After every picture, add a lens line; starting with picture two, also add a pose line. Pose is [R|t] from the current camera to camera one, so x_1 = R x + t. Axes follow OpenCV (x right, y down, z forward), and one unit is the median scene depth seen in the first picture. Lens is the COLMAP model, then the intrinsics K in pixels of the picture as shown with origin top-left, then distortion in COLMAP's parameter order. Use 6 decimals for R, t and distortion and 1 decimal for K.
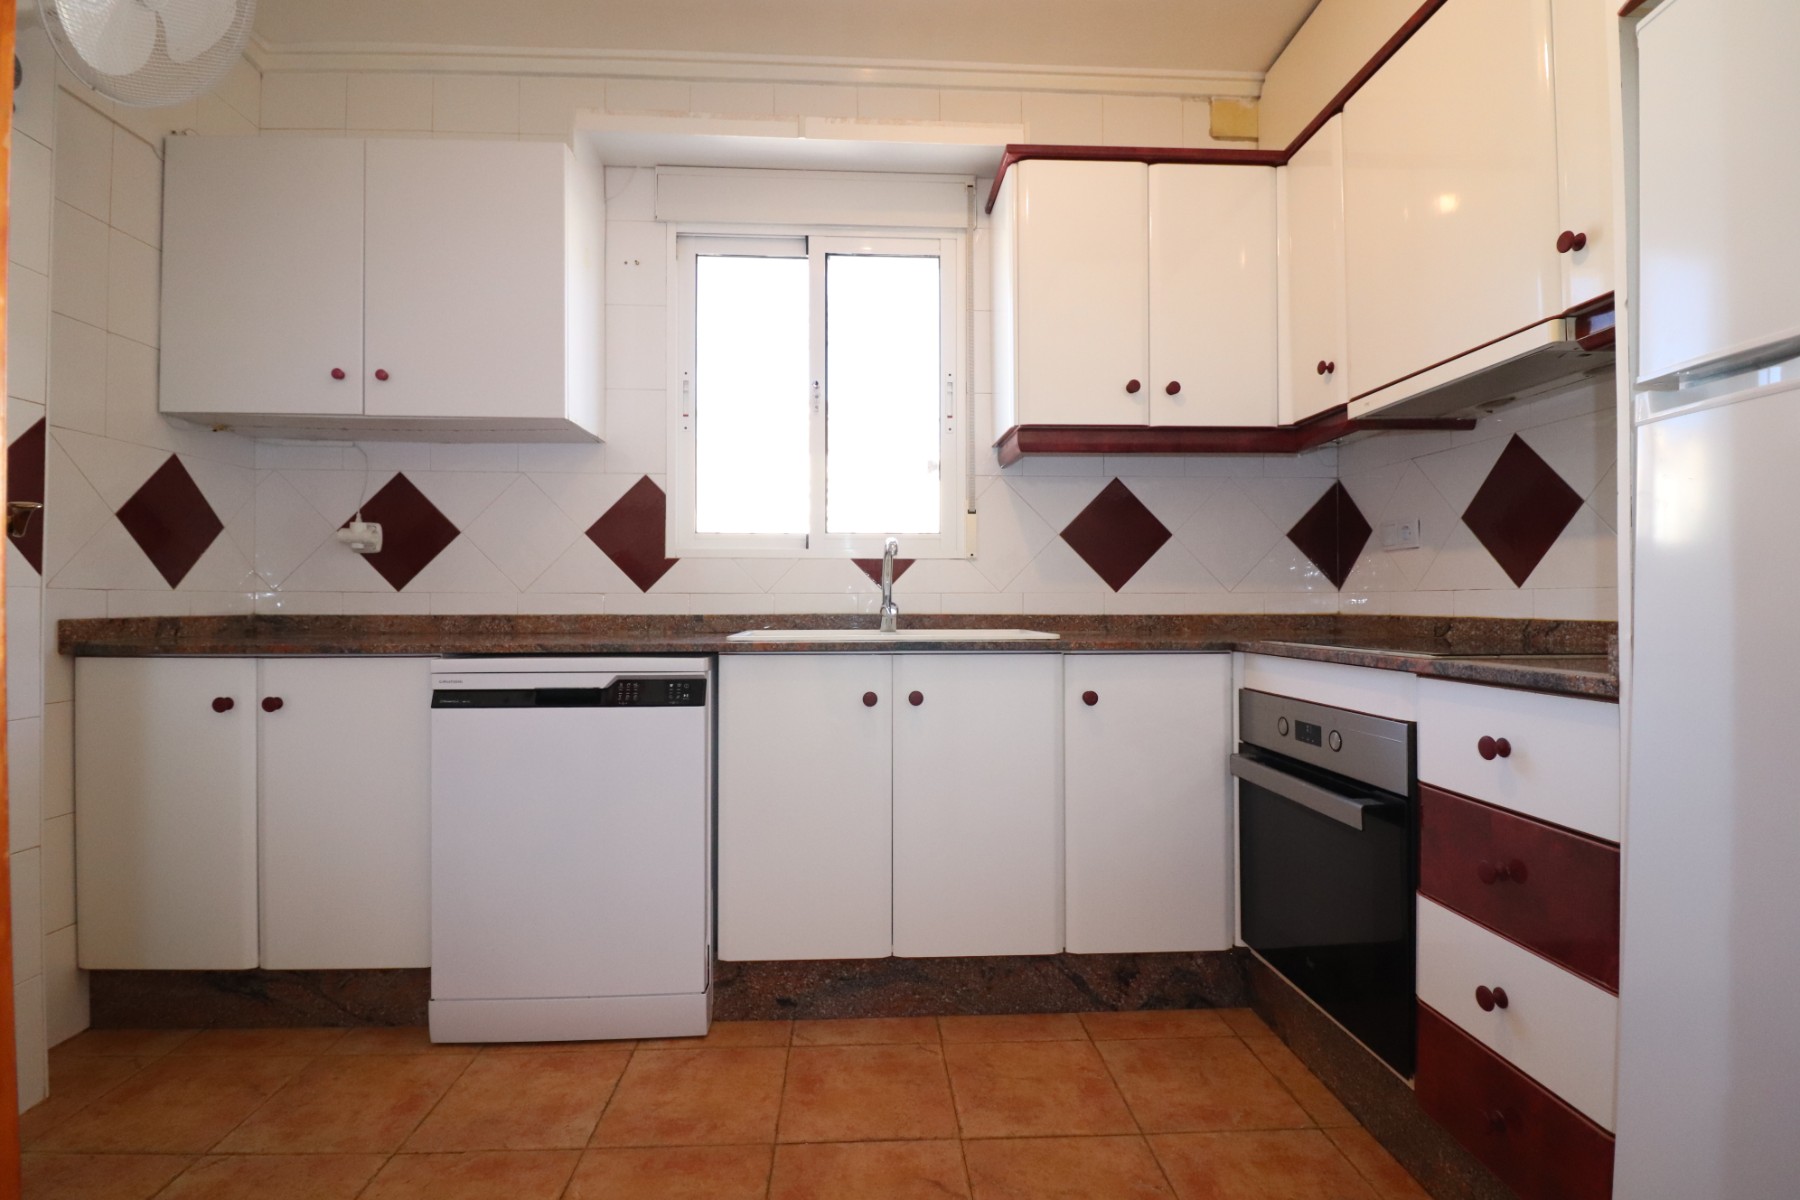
lens RADIAL K [[838.9, 0, 893.4], [0, 838.9, 599.6], [0, 0, 1]] dist [-0.004382, -0.010231]
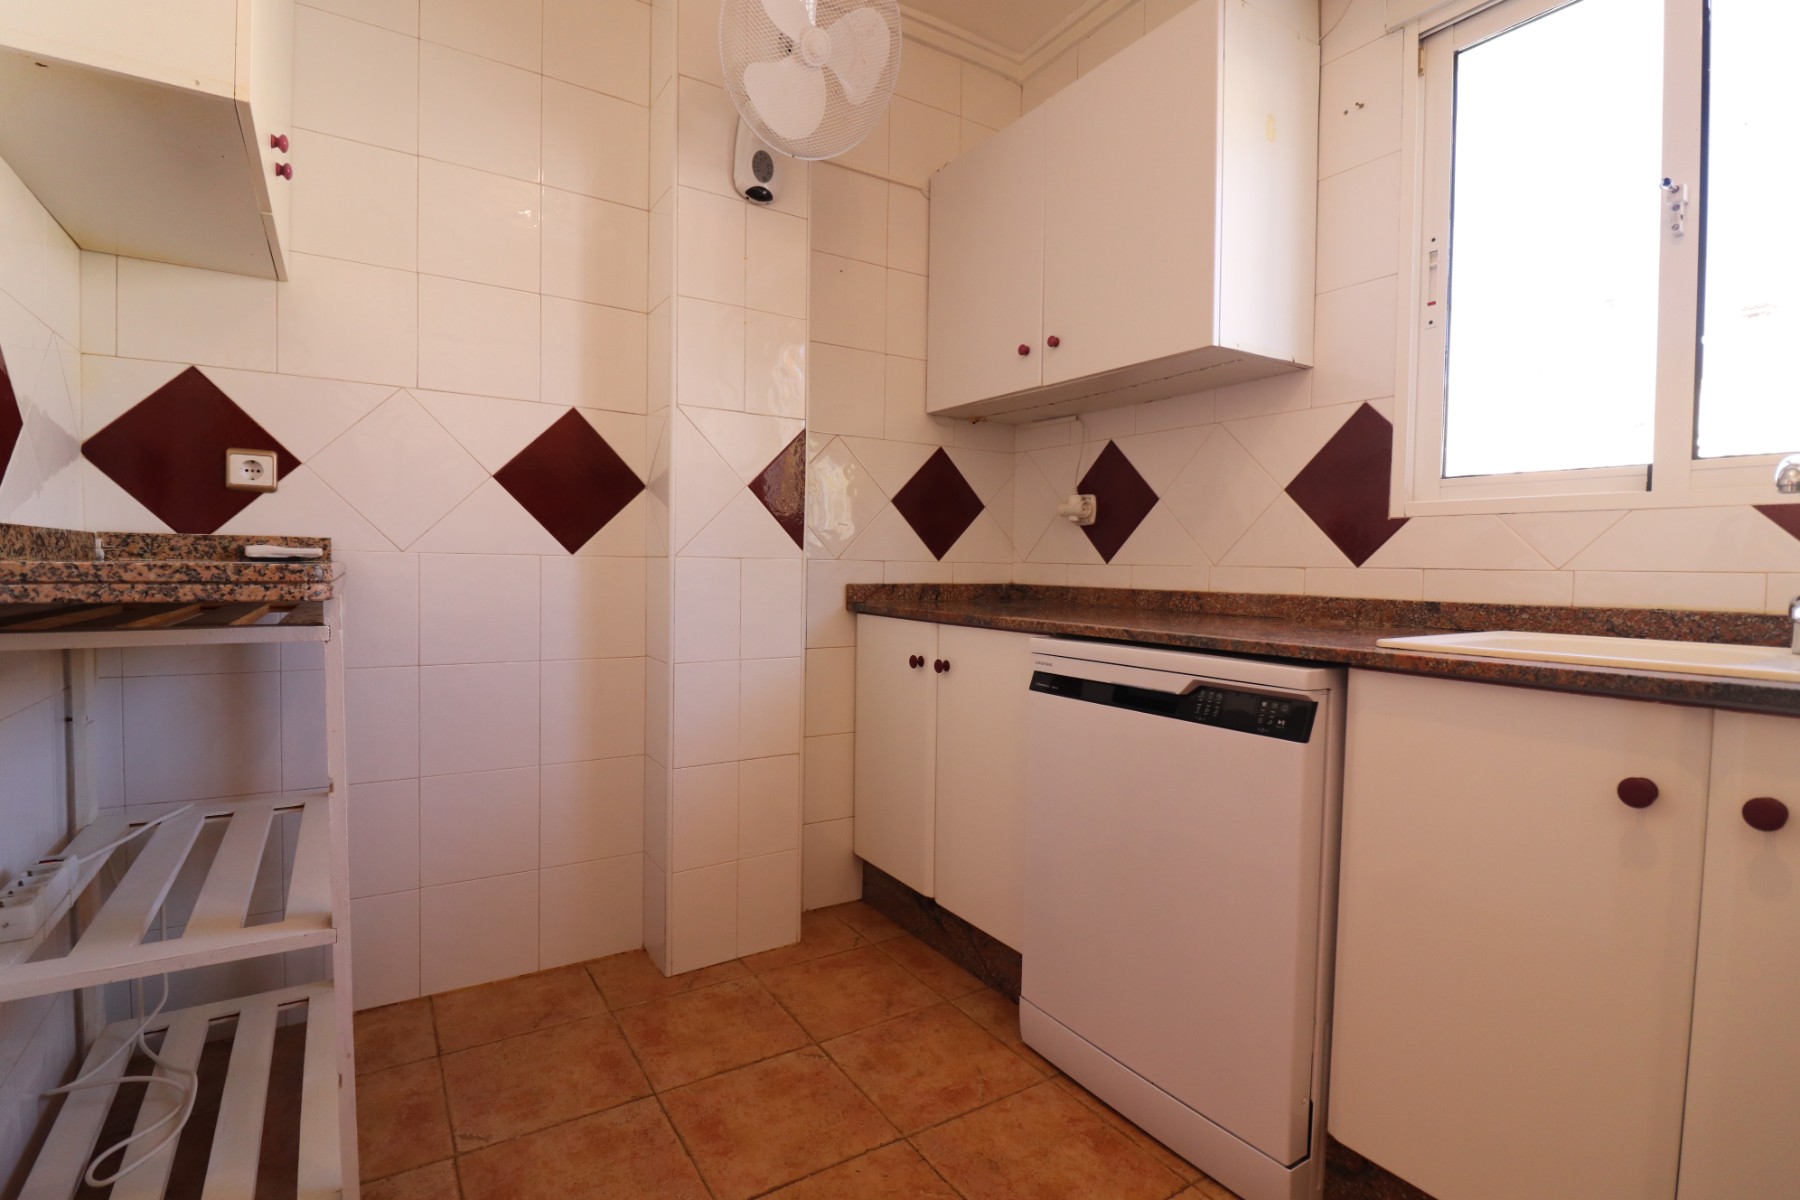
lens RADIAL K [[838.9, 0, 894.2], [0, 838.9, 598.2], [0, 0, 1]] dist [-0.004382, -0.010231]
pose [[0.491576, 0.041492, -0.869846, 0.162604], [-0.012055, 0.999093, 0.040845, -0.007823], [0.870751, -0.009592, 0.491630, 0.364981]]
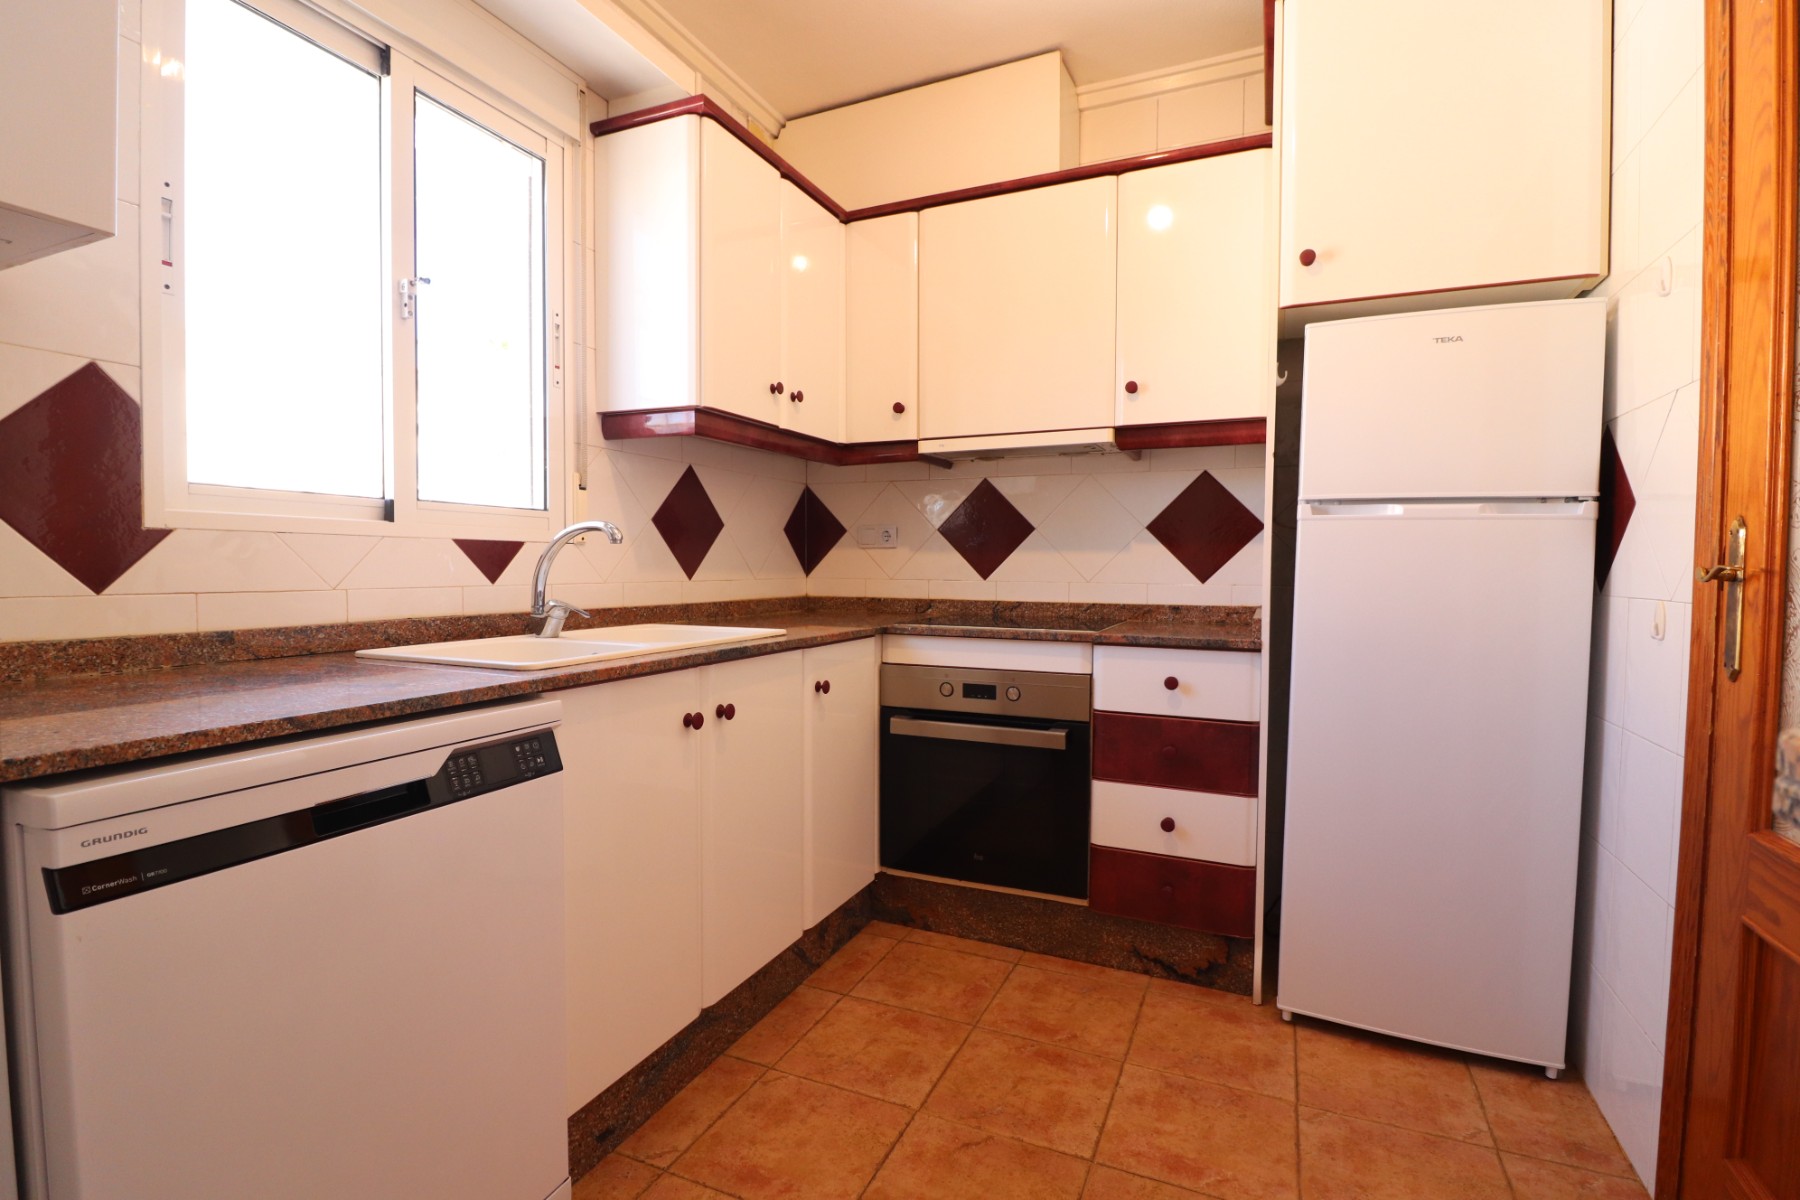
lens RADIAL K [[838.9, 0, 894.8], [0, 838.9, 597.5], [0, 0, 1]] dist [-0.004382, -0.010231]
pose [[0.453229, -0.030870, 0.890860, -0.638971], [-0.011155, 0.999125, 0.040297, -0.038934], [-0.891324, -0.028201, 0.452488, 0.415053]]
